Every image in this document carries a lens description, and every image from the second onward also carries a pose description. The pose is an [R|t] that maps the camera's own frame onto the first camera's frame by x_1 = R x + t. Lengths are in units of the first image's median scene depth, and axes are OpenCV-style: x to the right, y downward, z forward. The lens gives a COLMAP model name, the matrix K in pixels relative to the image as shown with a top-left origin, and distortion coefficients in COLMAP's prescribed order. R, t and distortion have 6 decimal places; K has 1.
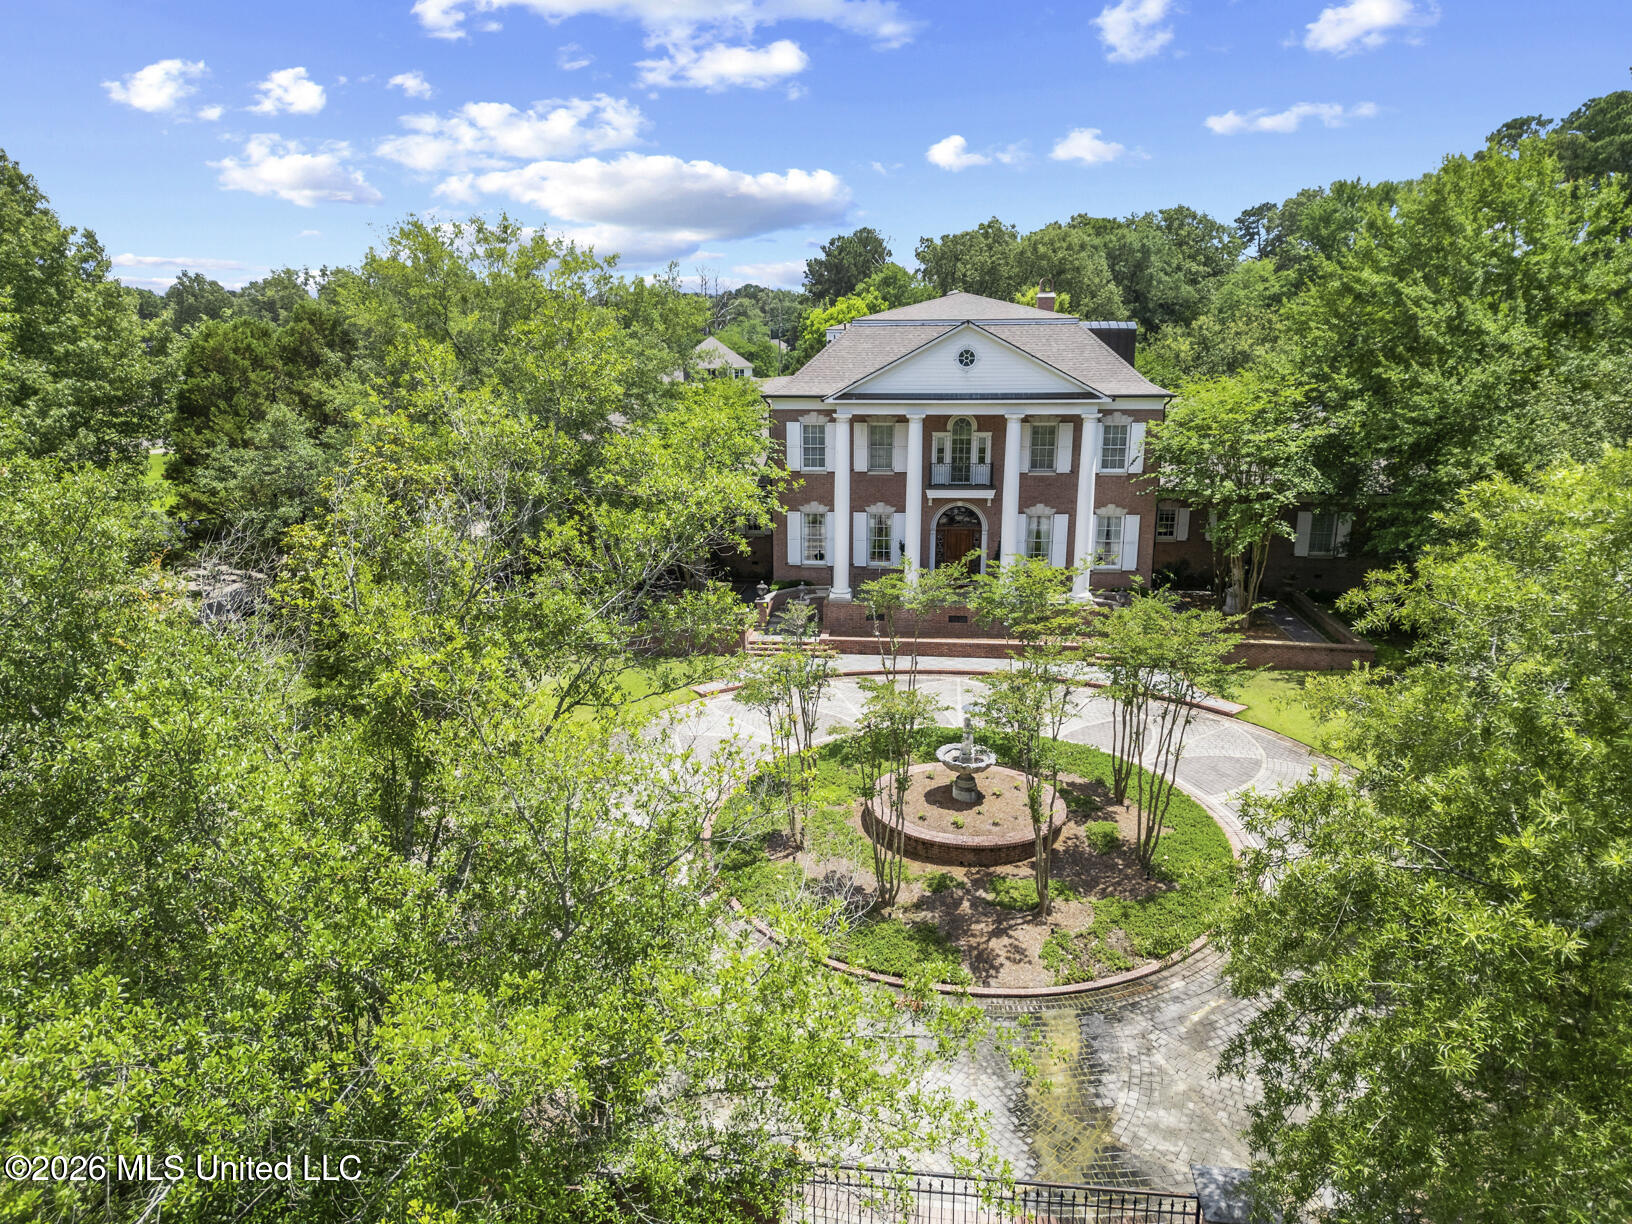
lens RADIAL K [[1156.7, 0, 816.0], [0, 1156.7, 612.0], [0, 0, 1]] dist [0.073816, -0.066834]
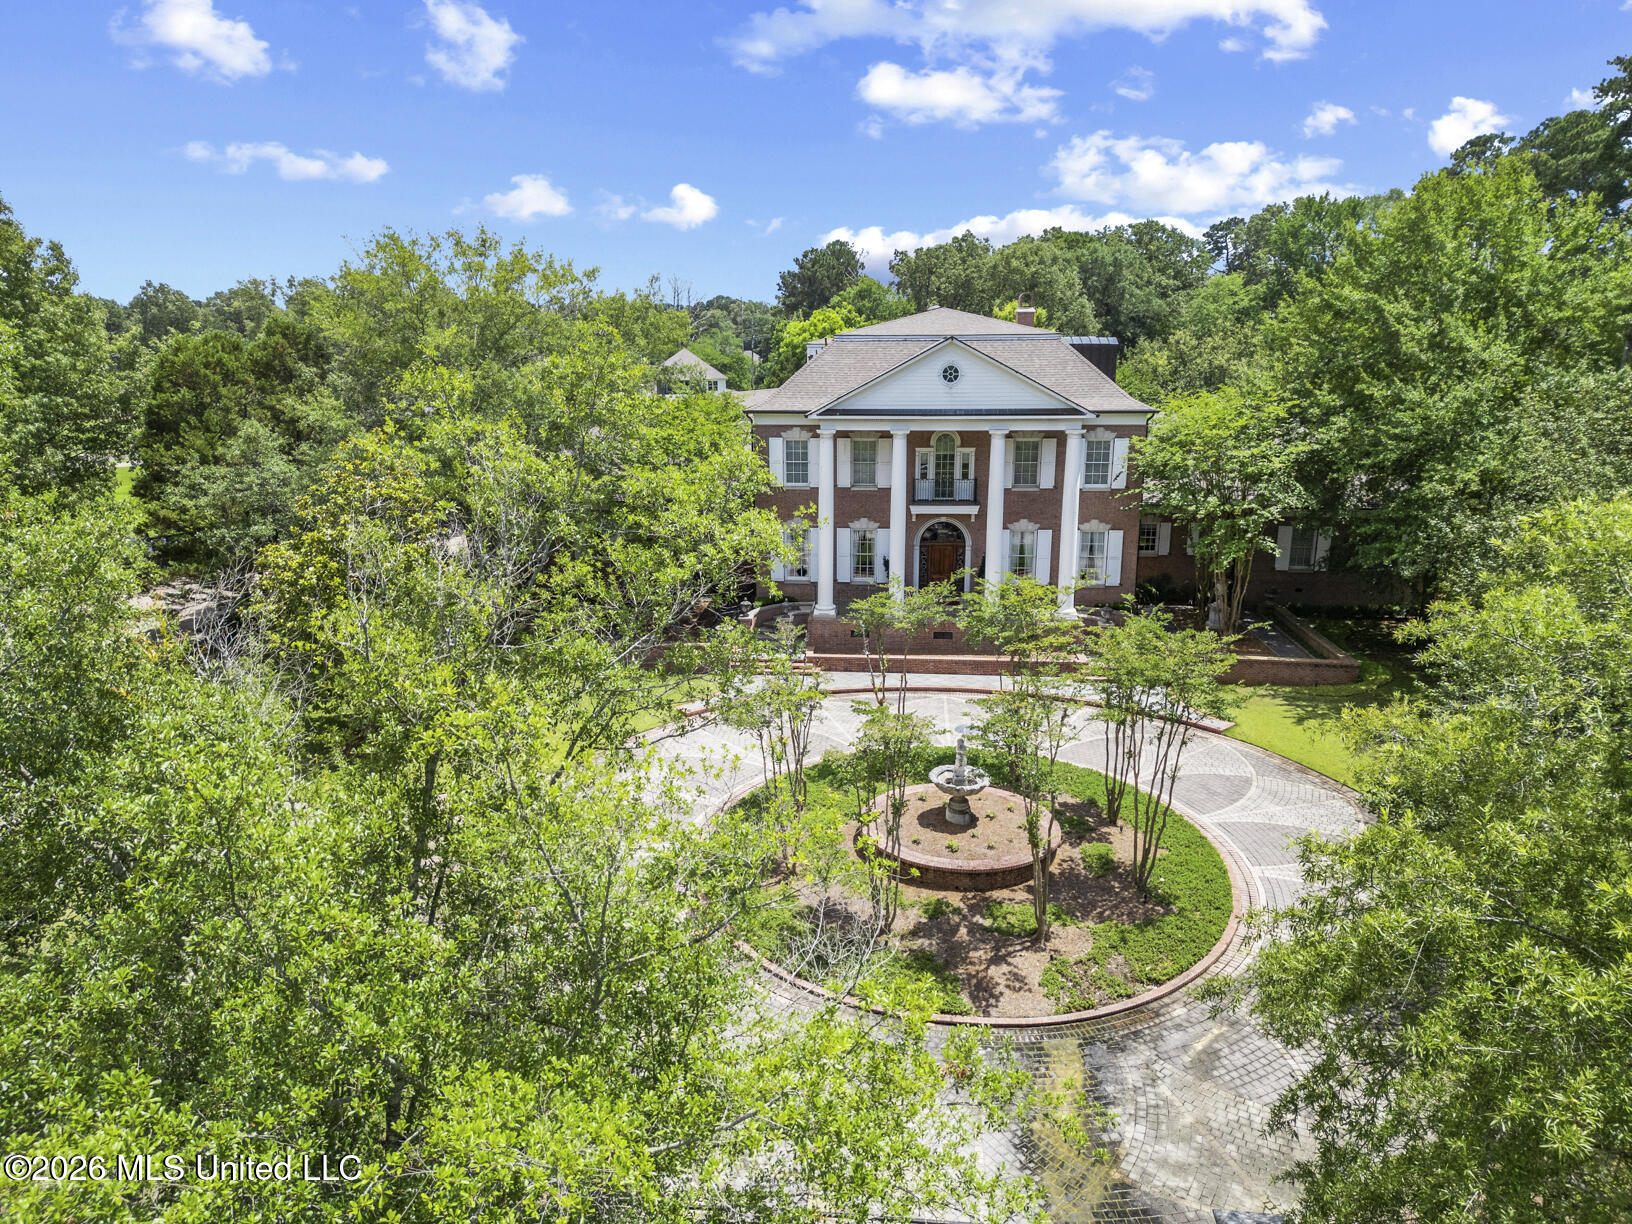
lens RADIAL K [[1153.8, 0, 816.0], [0, 1153.8, 612.0], [0, 0, 1]] dist [0.084523, -0.084300]
pose [[0.999695, -0.004252, 0.024335, -0.010947], [0.004464, 0.999953, -0.008645, -0.006203], [-0.024297, 0.008751, 0.999666, 0.010725]]
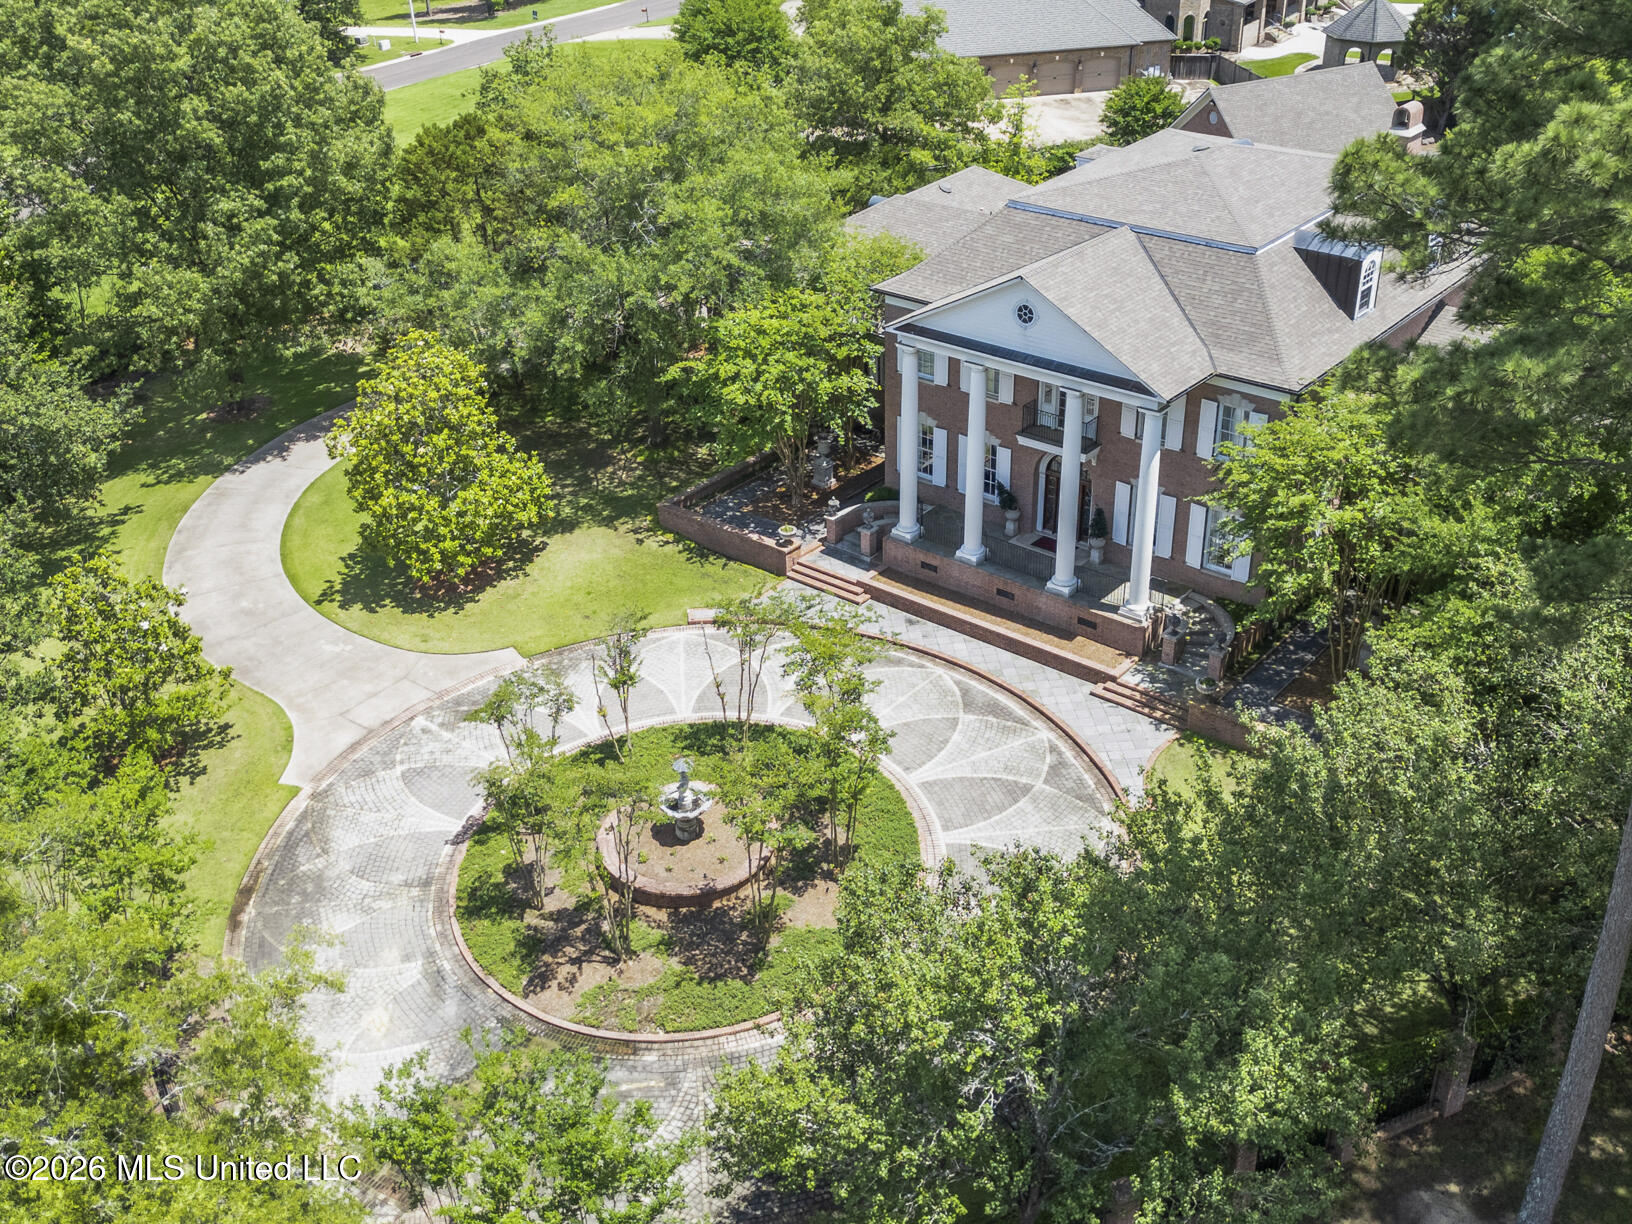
lens RADIAL K [[1695.3, 0, 816.1], [0, 1695.3, 632.0], [0, 0, 1]] dist [0.152458, -0.002374]
pose [[0.831258, 0.271651, -0.484991, 0.666777], [-0.118492, 0.939001, 0.322857, -0.383756], [0.543112, -0.210910, 0.812740, -0.139672]]
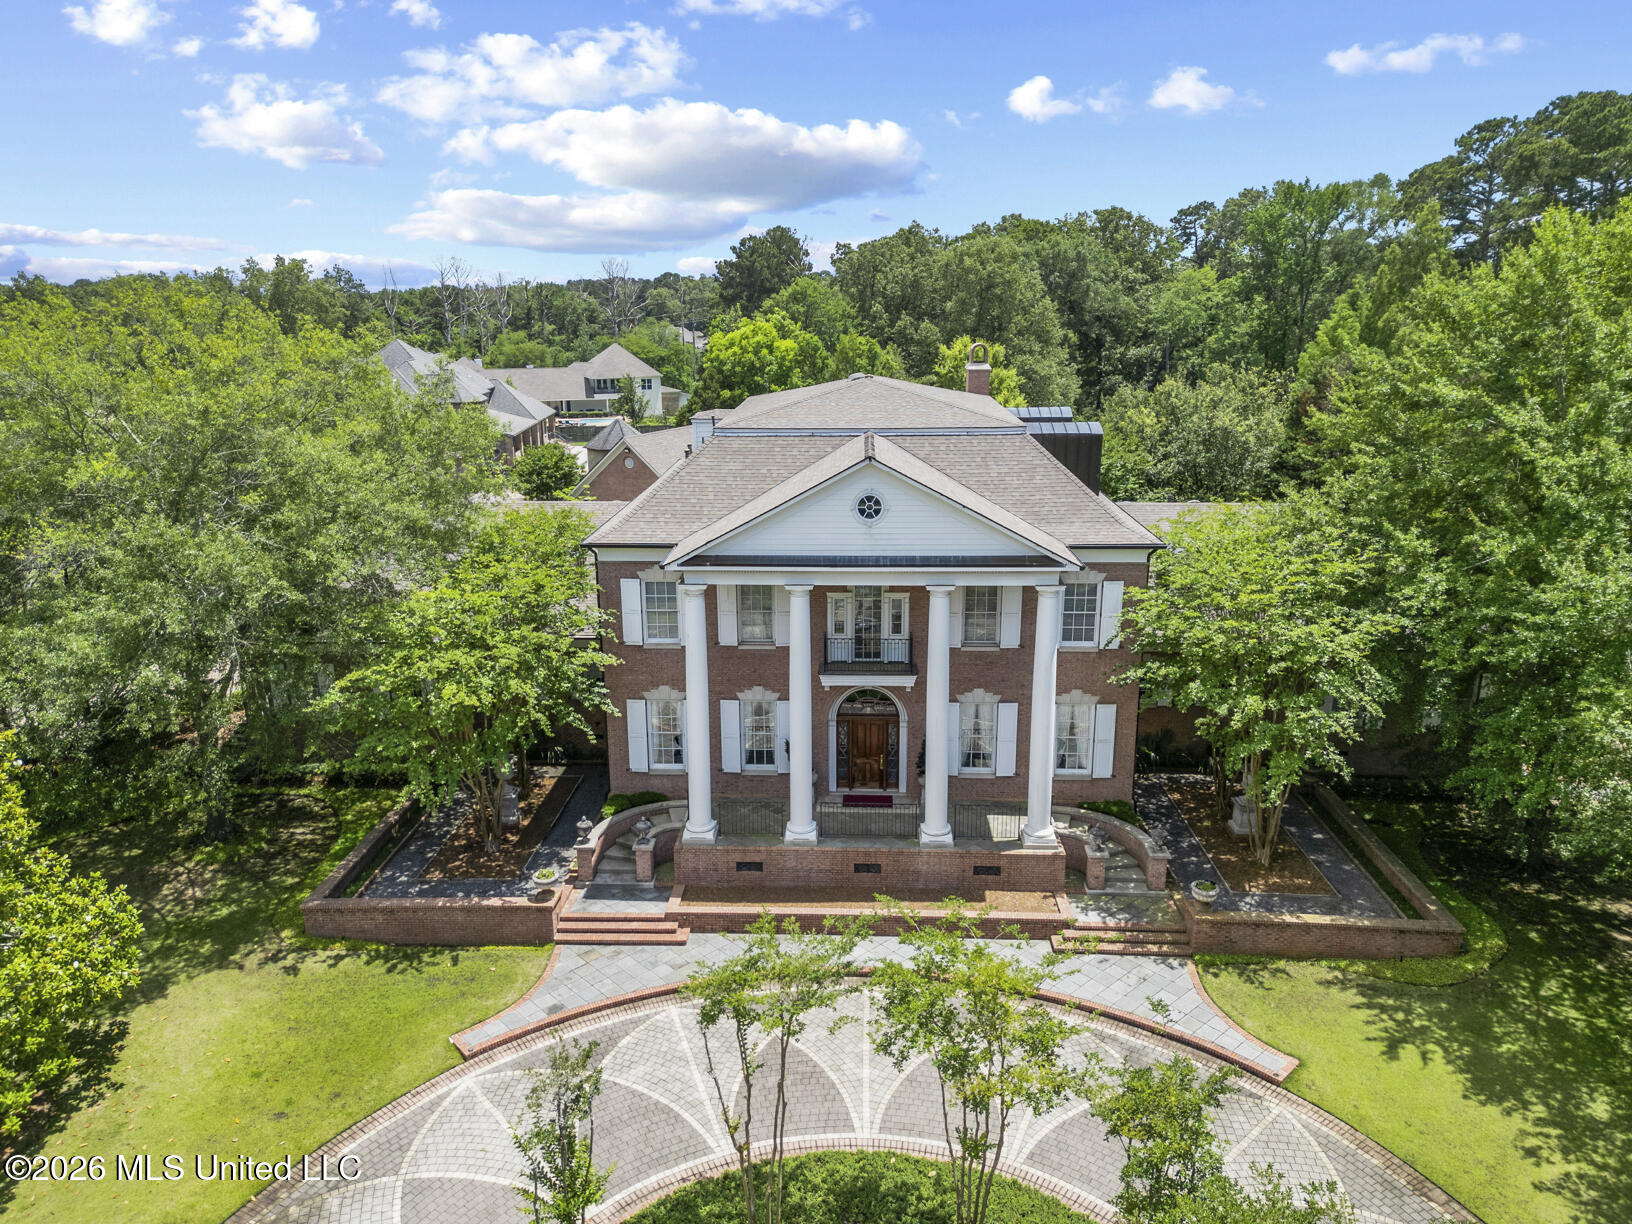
lens RADIAL K [[1153.8, 0, 816.0], [0, 1153.8, 612.0], [0, 0, 1]] dist [0.084523, -0.084300]
pose [[0.998183, -0.018703, 0.057281, 0.057882], [0.017834, 0.999719, 0.015644, -0.167720], [-0.057558, -0.014594, 0.998235, 0.321205]]
